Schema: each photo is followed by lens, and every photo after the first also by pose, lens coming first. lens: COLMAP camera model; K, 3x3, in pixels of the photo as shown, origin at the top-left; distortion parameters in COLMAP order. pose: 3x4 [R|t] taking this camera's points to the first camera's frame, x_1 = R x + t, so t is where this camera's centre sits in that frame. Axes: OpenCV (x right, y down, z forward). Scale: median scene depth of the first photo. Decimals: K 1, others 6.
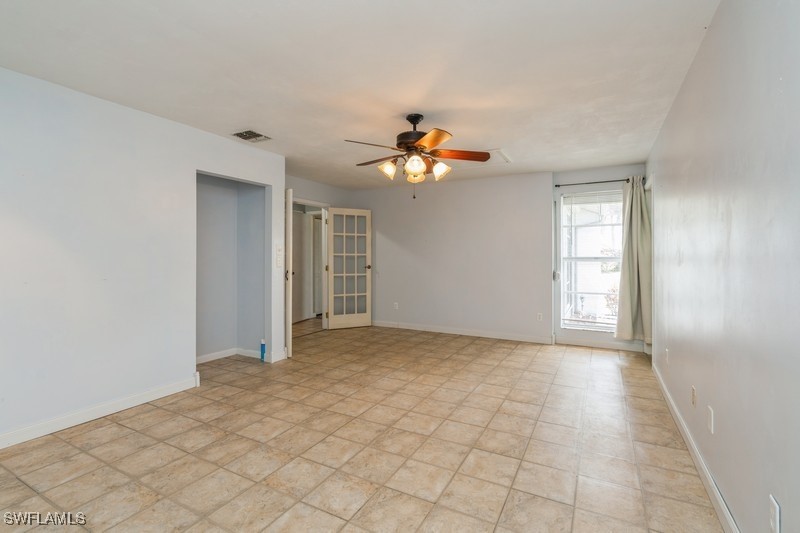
lens RADIAL K [[365.6, 0, 401.3], [0, 365.6, 262.3], [0, 0, 1]] dist [-0.000378, -0.000027]
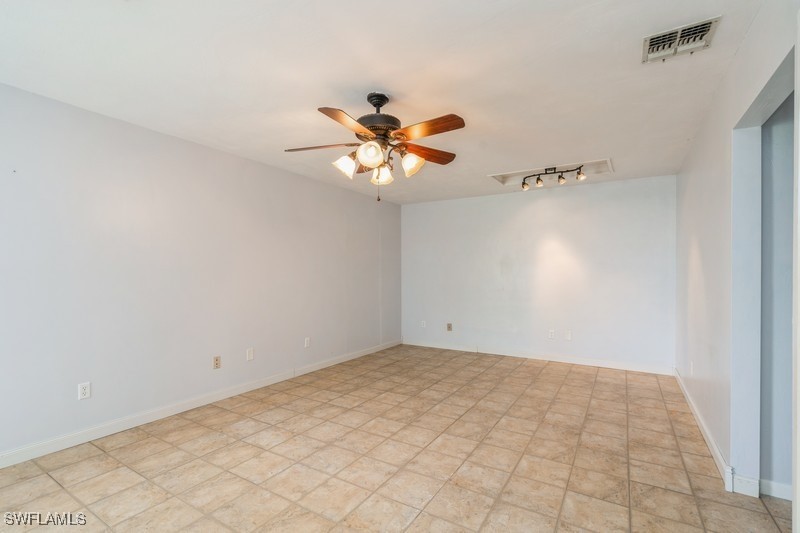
lens RADIAL K [[365.6, 0, 399.2], [0, 365.6, 269.1], [0, 0, 1]] dist [-0.000378, -0.000027]
pose [[-0.998486, -0.001451, 0.054980, -0.056341], [-0.001397, 0.999999, 0.001021, -0.030084], [-0.054982, 0.000943, -0.998487, 1.931469]]
